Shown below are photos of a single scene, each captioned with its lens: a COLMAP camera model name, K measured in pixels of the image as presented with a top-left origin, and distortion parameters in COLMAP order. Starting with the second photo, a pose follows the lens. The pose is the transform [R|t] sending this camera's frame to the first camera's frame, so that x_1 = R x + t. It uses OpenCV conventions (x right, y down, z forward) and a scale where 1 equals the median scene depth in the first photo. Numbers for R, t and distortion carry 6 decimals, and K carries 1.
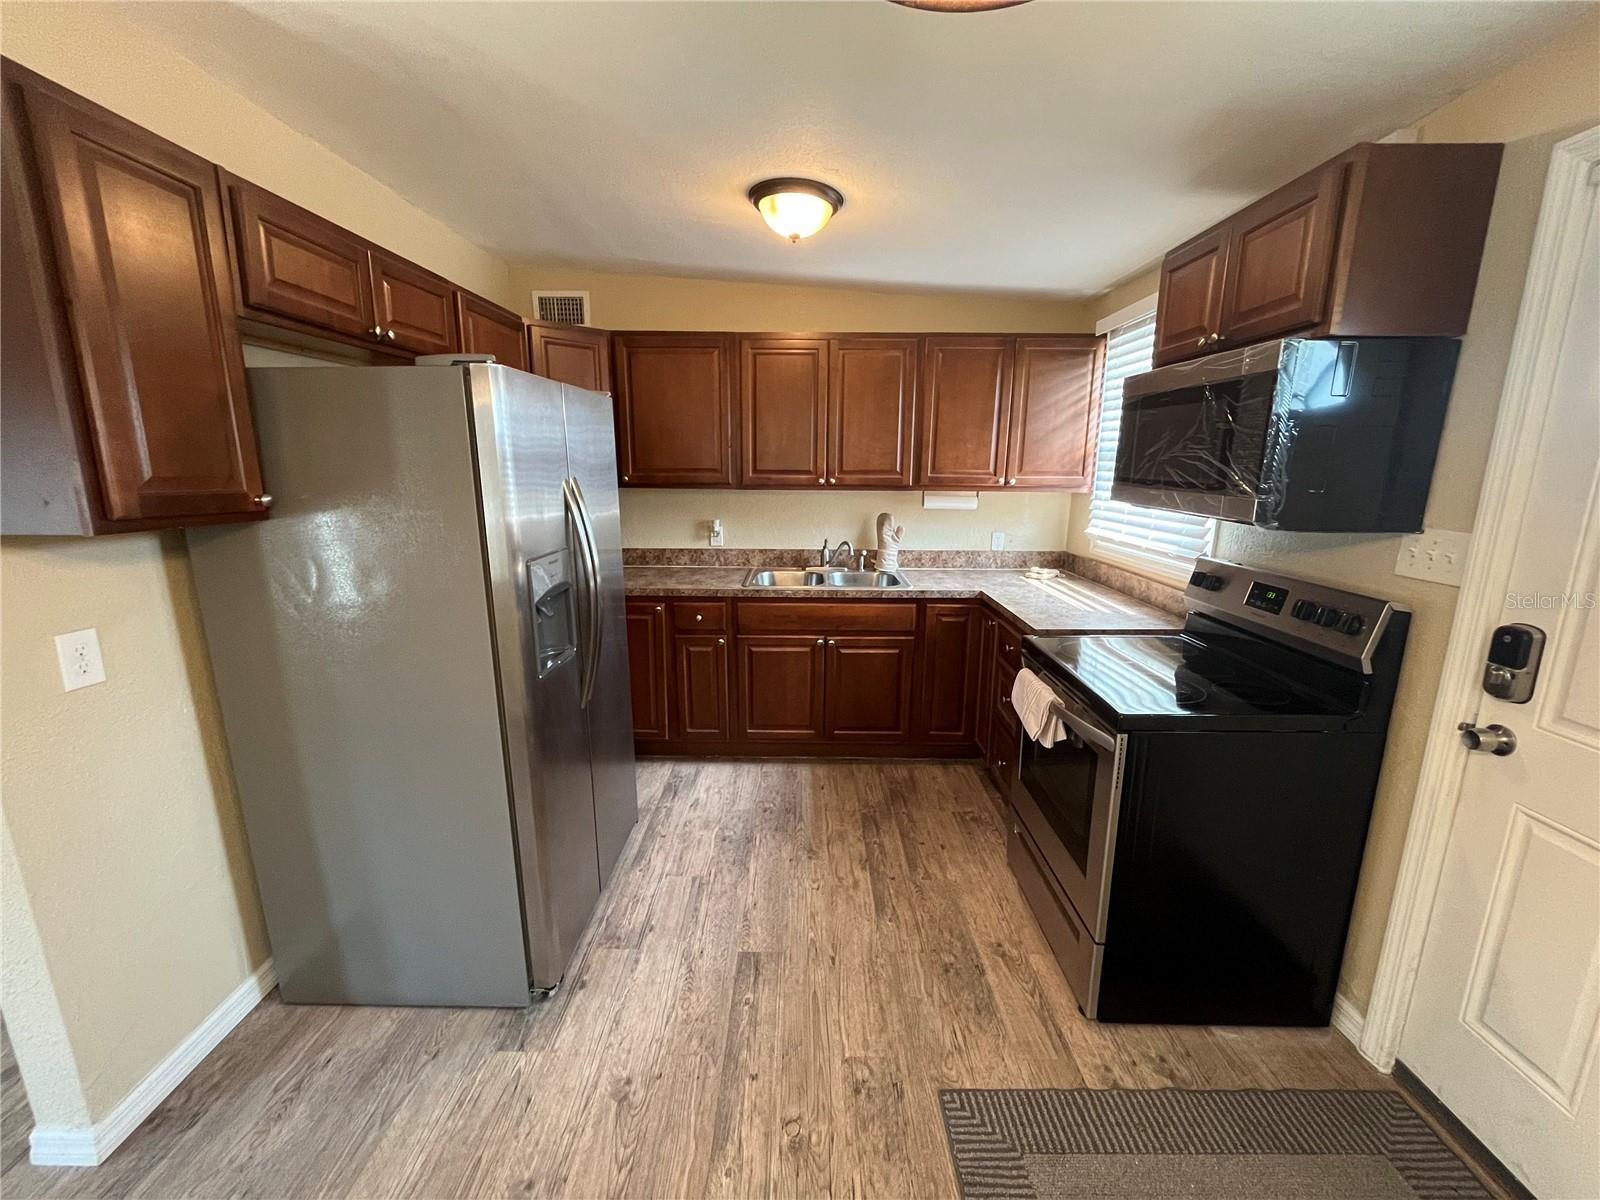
lens RADIAL K [[648.2, 0, 798.6], [0, 648.2, 597.9], [0, 0, 1]] dist [-0.000632, 0.000260]
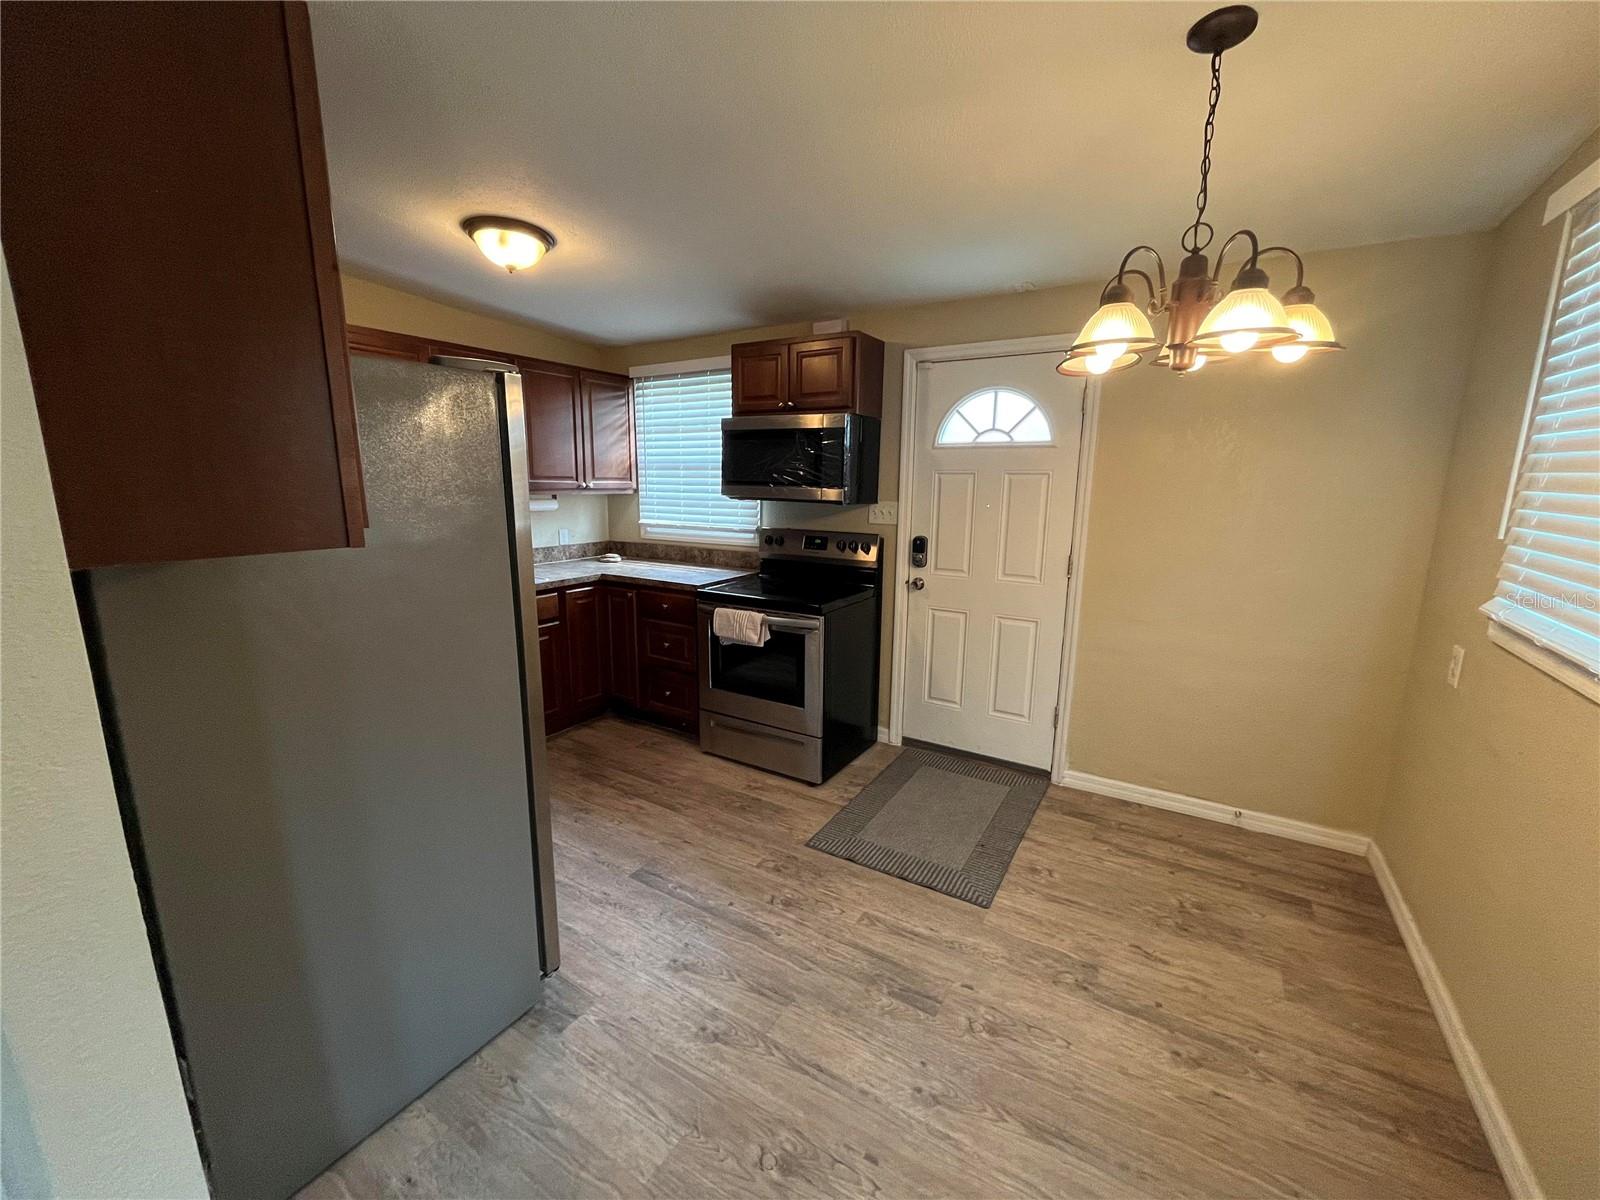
lens RADIAL K [[646.9, 0, 795.4], [0, 646.9, 600.3], [0, 0, 1]] dist [-0.002302, -0.000126]
pose [[0.516523, -0.162398, 0.840732, -0.918847], [0.168063, 0.981980, 0.086428, -0.009107], [-0.839618, 0.096654, 0.534509, 0.054270]]
